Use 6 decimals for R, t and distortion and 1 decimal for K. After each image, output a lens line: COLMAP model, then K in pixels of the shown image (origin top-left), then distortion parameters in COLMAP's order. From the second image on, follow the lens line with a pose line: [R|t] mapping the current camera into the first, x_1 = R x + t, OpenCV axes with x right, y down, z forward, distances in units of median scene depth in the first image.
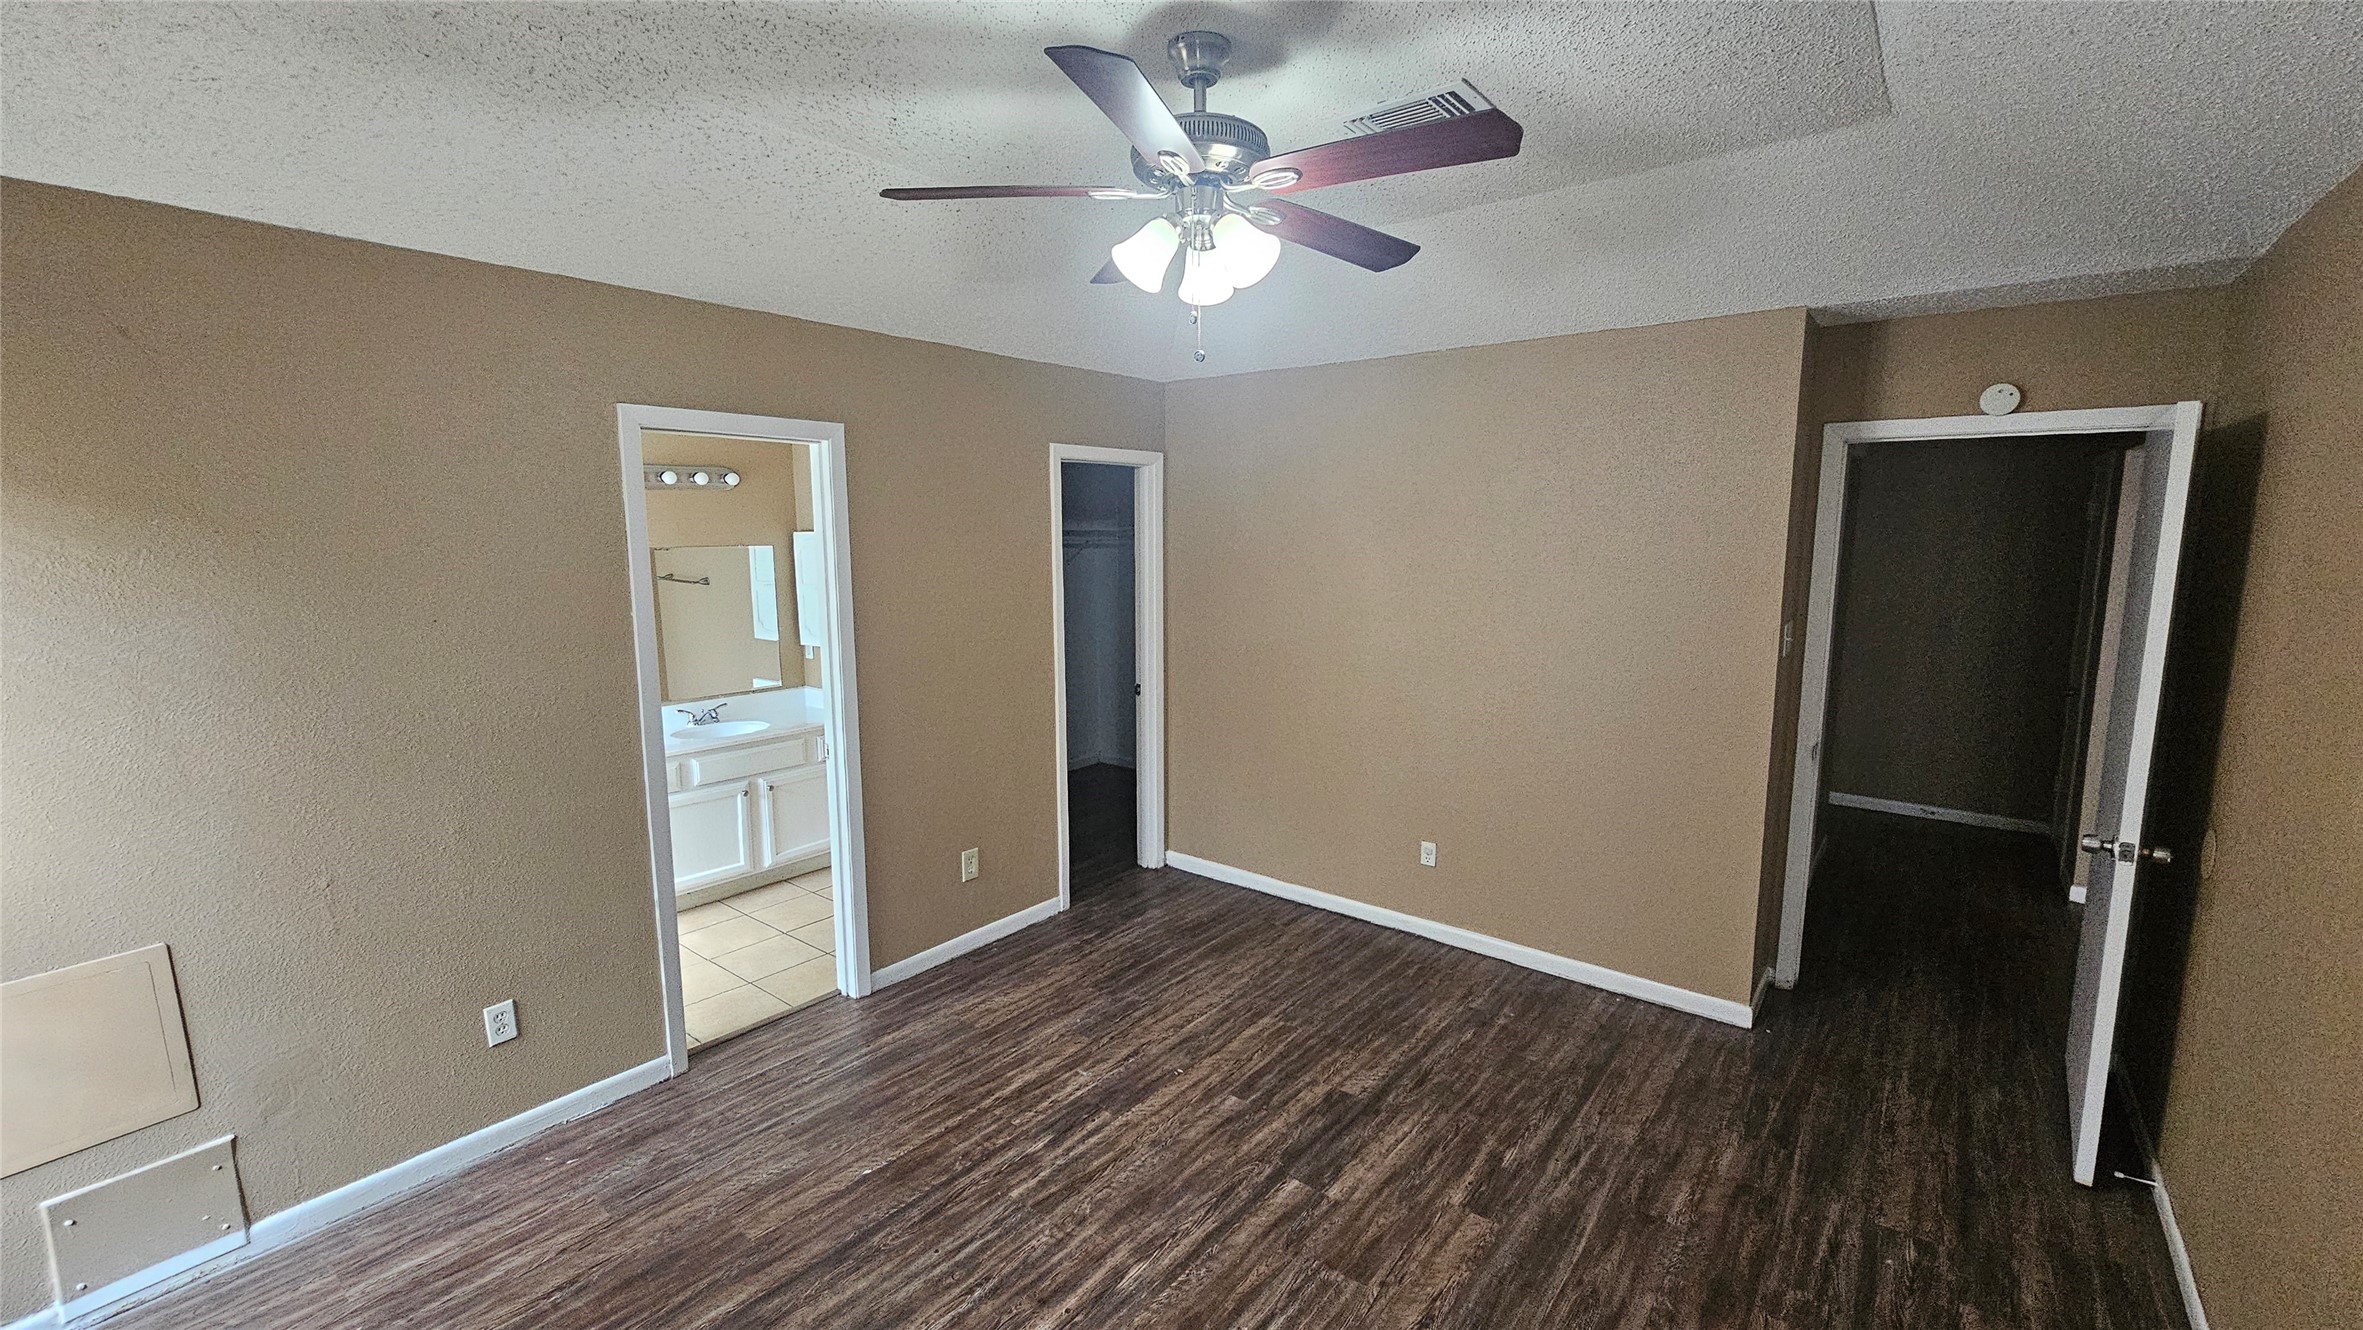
lens RADIAL K [[965.7, 0, 1176.8], [0, 965.7, 662.3], [0, 0, 1]] dist [-0.000798, -0.000341]
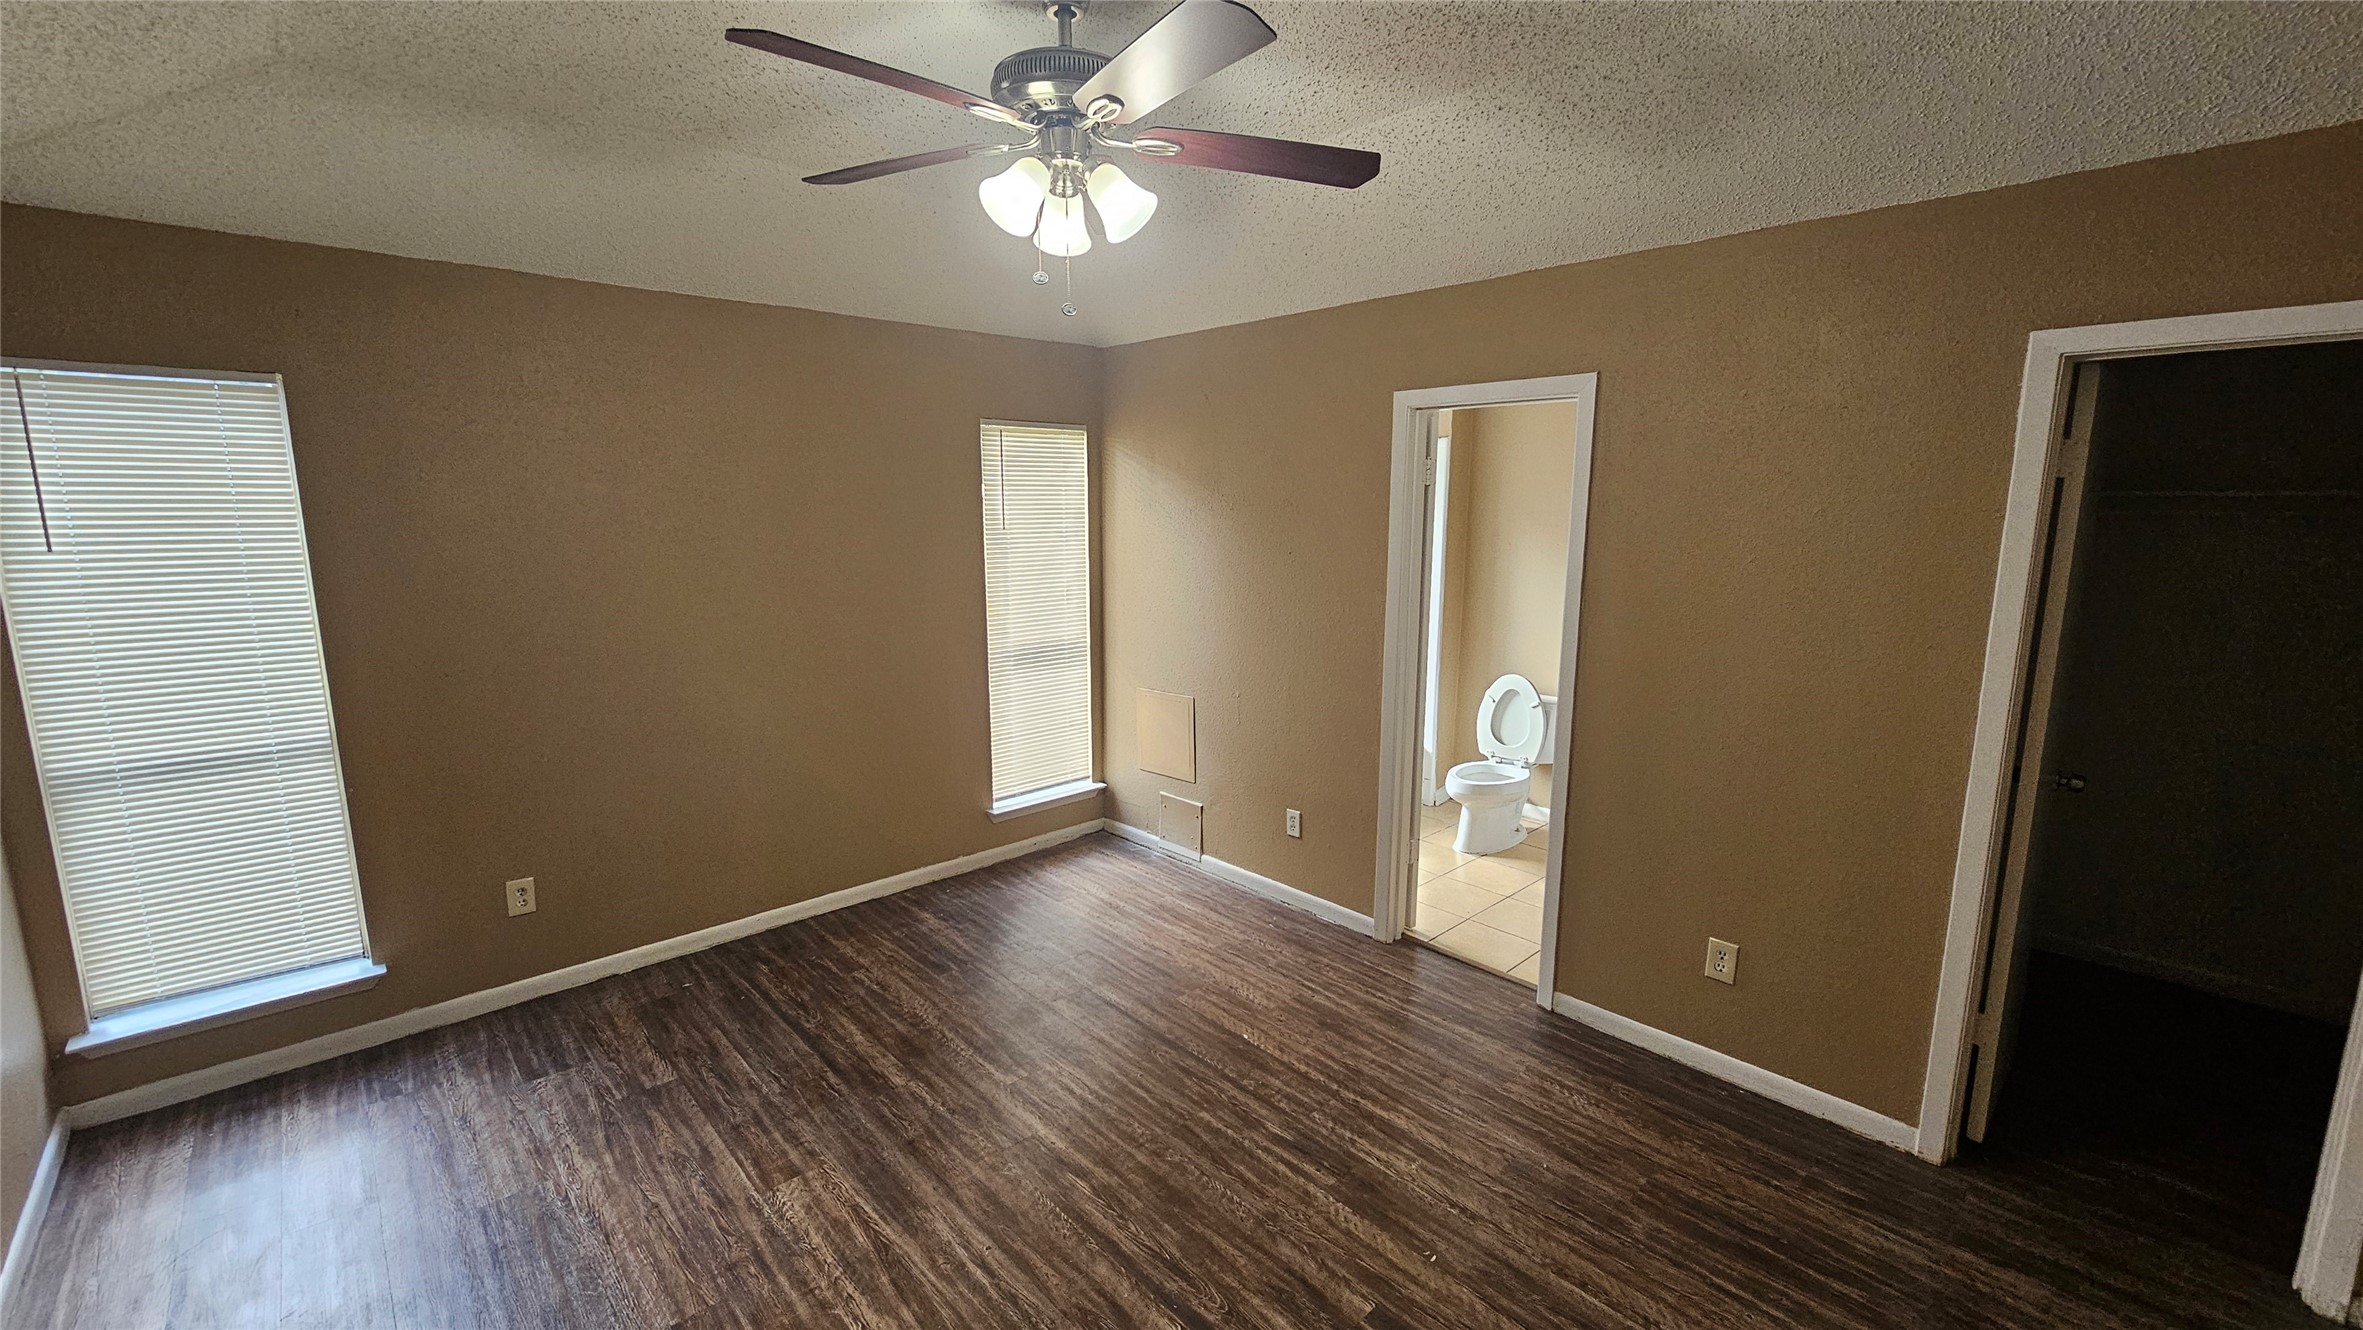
lens RADIAL K [[965.7, 0, 1176.8], [0, 965.7, 662.3], [0, 0, 1]] dist [-0.000798, -0.000341]
pose [[-0.149793, 0.167350, -0.974452, 0.703378], [-0.132784, 0.973238, 0.187553, -0.121112], [0.979760, 0.157485, -0.123563, 0.899859]]
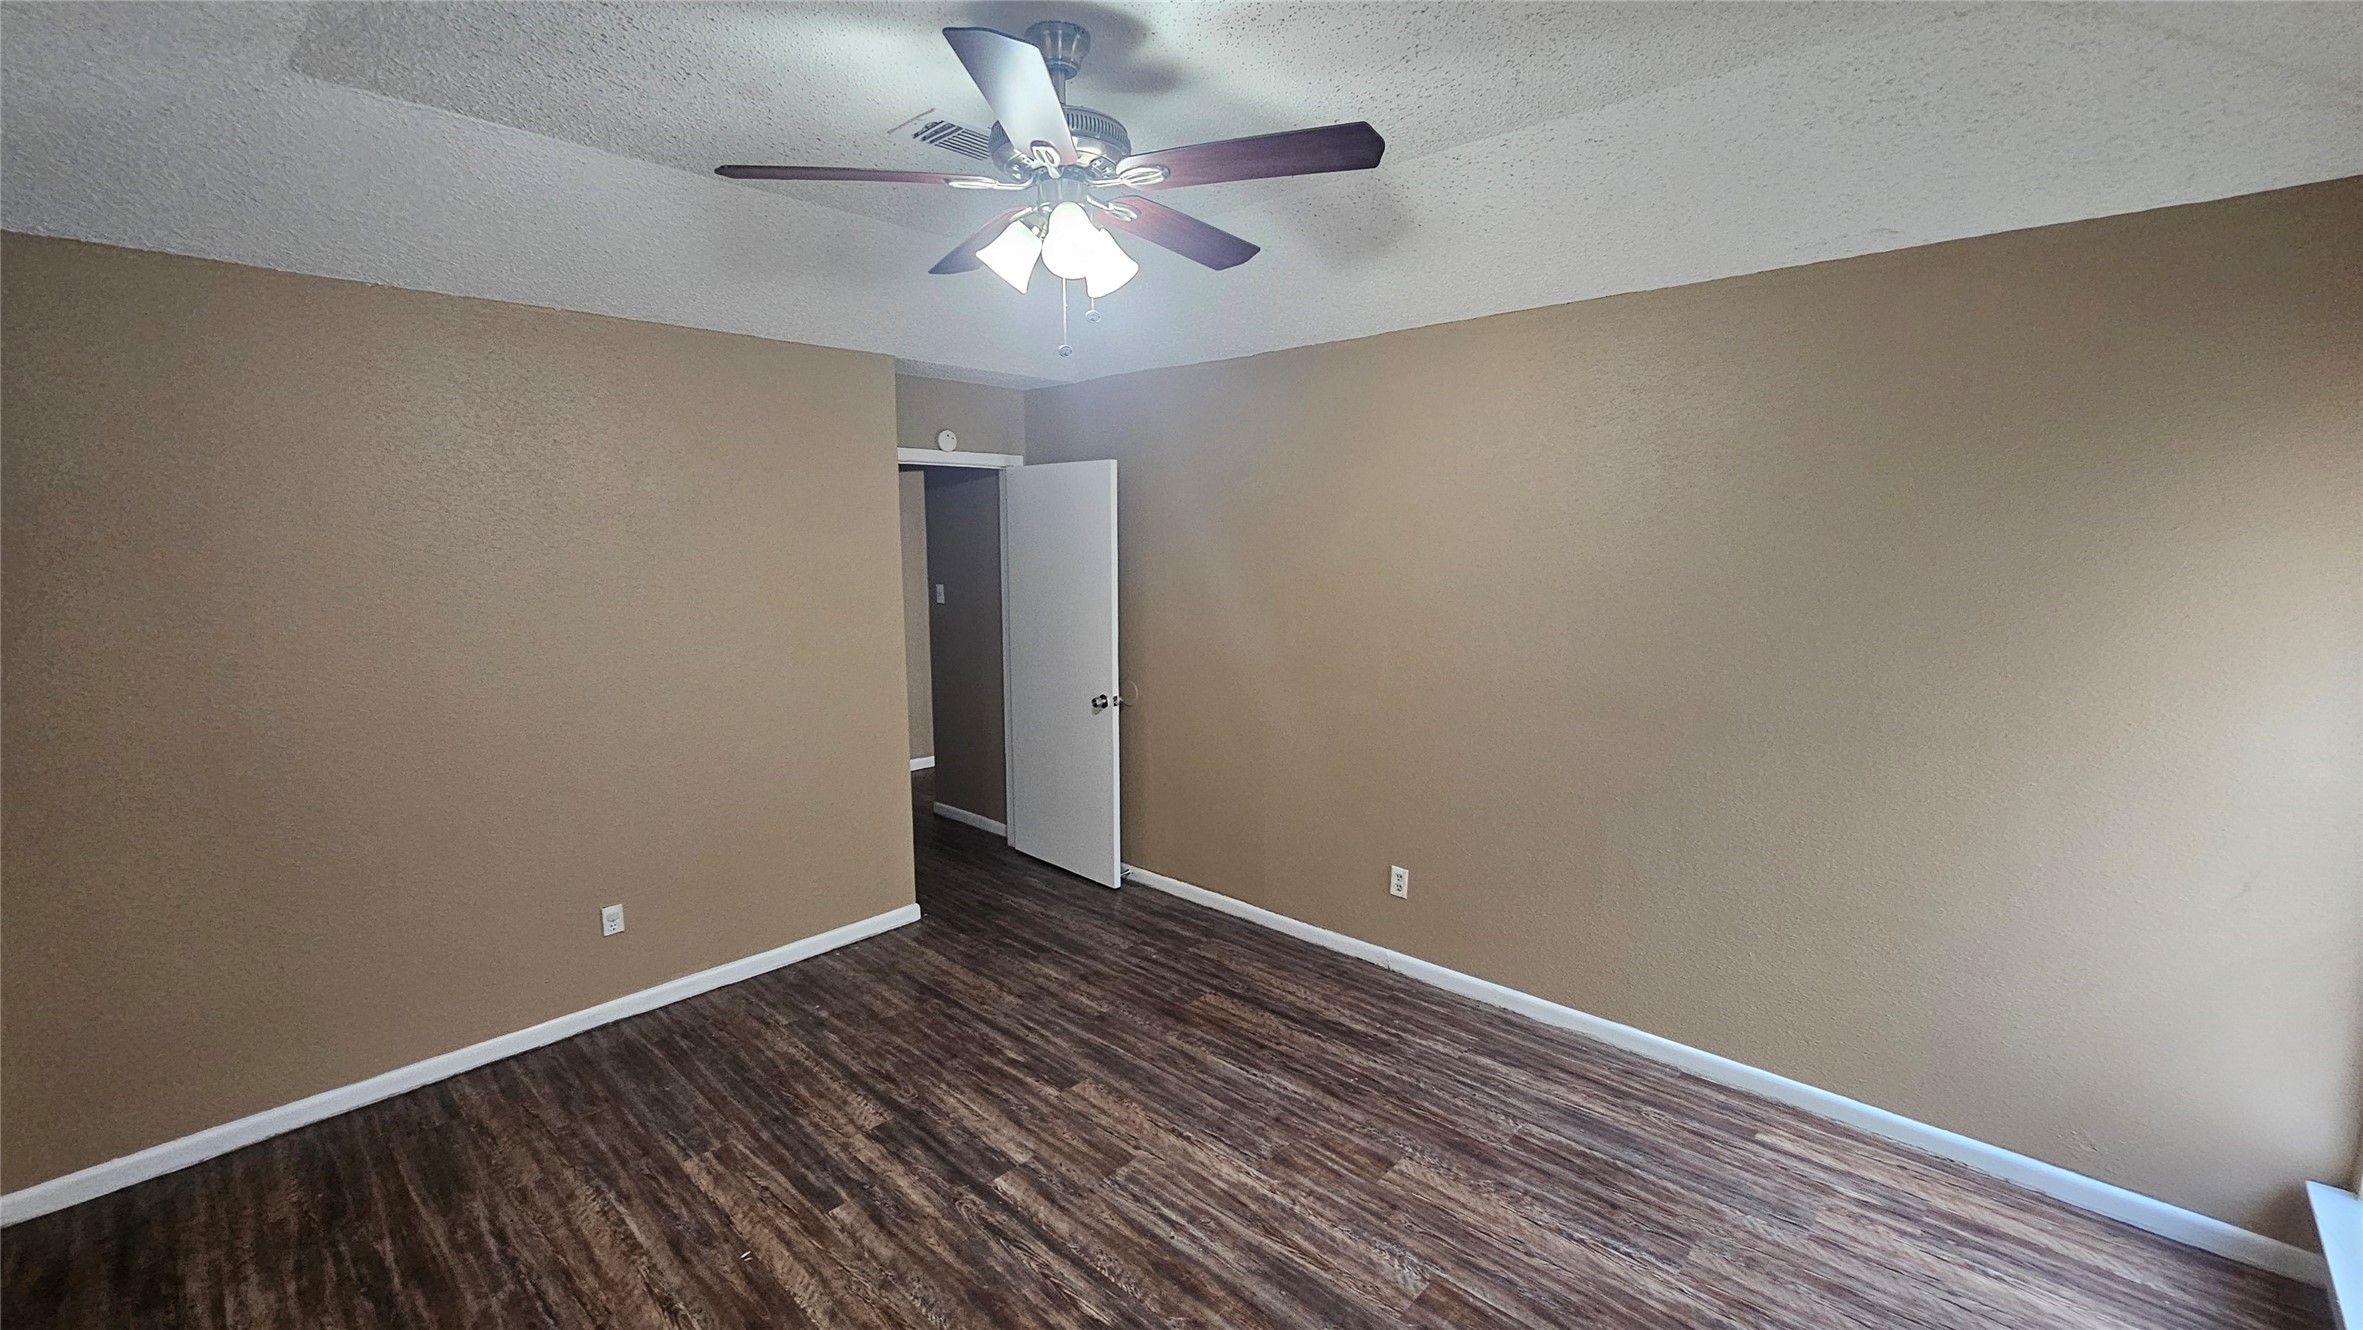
lens RADIAL K [[965.7, 0, 1176.8], [0, 965.7, 662.3], [0, 0, 1]] dist [-0.000798, -0.000341]
pose [[0.075252, -0.138154, 0.987548, -0.695054], [0.140656, 0.981924, 0.126650, -0.079344], [-0.987195, 0.129374, 0.093324, 0.585806]]
